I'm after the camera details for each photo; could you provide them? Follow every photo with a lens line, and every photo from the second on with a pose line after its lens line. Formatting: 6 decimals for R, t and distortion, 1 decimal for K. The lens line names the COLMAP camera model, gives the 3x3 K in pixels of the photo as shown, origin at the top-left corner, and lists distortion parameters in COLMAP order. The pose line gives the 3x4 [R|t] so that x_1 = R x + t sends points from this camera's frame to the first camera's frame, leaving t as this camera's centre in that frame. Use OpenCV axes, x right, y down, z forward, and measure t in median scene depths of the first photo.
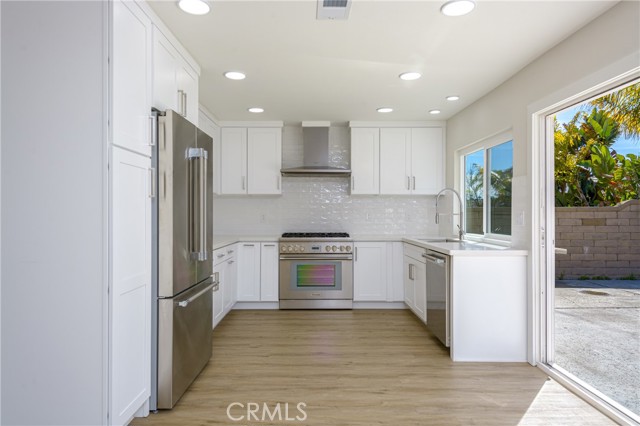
lens RADIAL K [[401.7, 0, 319.1], [0, 401.7, 212.2], [0, 0, 1]] dist [0.015945, -0.002314]
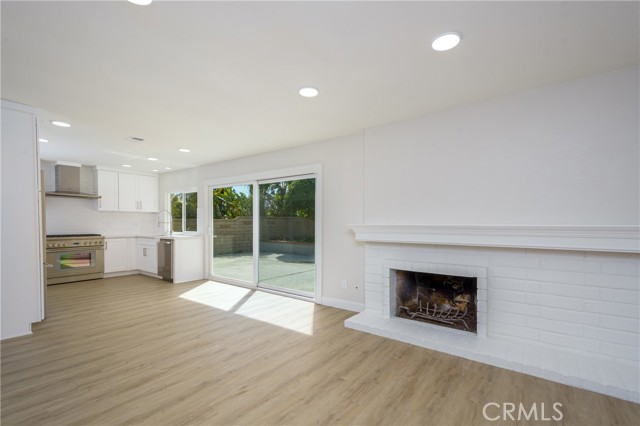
lens RADIAL K [[283.5, 0, 321.3], [0, 283.5, 225.5], [0, 0, 1]] dist [0.010000, -0.000860]
pose [[0.601212, -0.008235, 0.799047, -0.328005], [-0.001707, 0.999931, 0.011589, 0.001999], [-0.799088, -0.008331, 0.601157, -0.470691]]
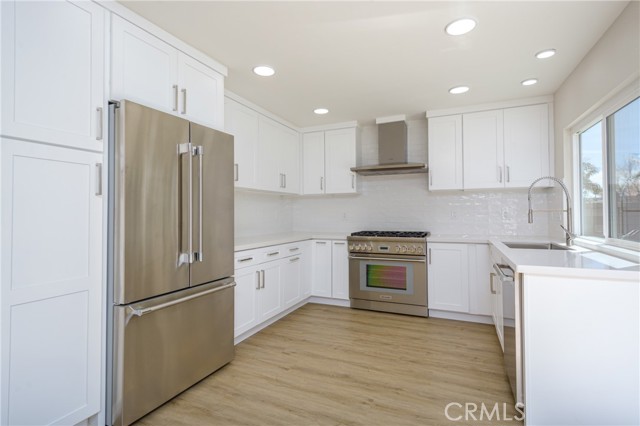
lens RADIAL K [[311.9, 0, 325.7], [0, 311.9, 208.2], [0, 0, 1]] dist [0.007423, -0.002558]
pose [[0.911249, -0.012916, -0.411652, 0.168000], [0.008846, 0.999891, -0.011791, 0.002511], [0.411760, 0.007103, 0.911265, 0.267305]]
